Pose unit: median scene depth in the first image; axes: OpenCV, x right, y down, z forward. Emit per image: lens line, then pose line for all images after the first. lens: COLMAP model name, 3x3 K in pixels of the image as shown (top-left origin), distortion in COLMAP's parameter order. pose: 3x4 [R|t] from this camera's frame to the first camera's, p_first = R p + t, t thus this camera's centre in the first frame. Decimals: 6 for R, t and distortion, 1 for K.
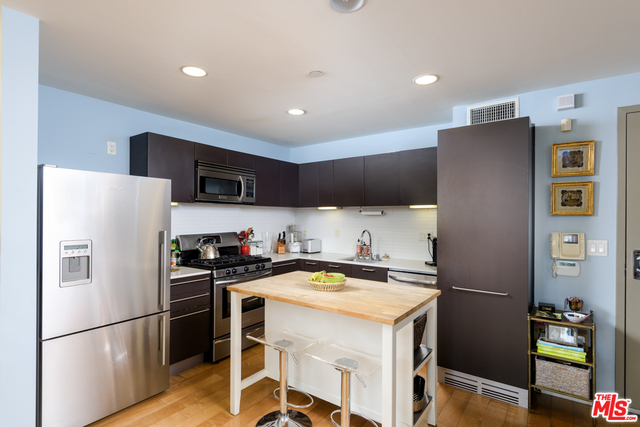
lens RADIAL K [[323.8, 0, 316.5], [0, 323.8, 218.0], [0, 0, 1]] dist [0.001385, -0.000521]
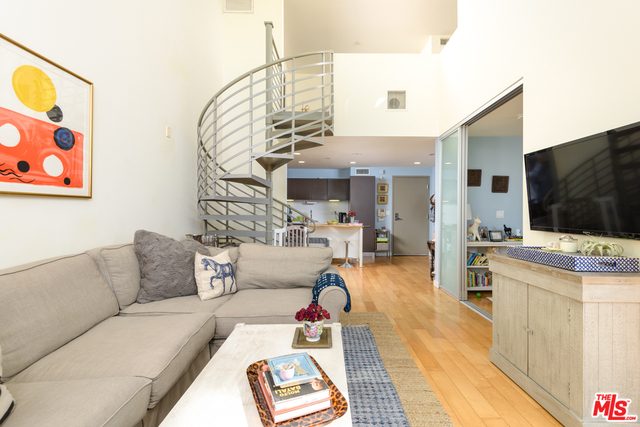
lens RADIAL K [[301.9, 0, 320.4], [0, 301.9, 211.4], [0, 0, 1]] dist [-0.000450, -0.000285]
pose [[0.808596, -0.007151, 0.588320, -0.852573], [-0.001657, 0.999894, 0.014432, 0.012732], [-0.588362, -0.012645, 0.808499, -0.637201]]
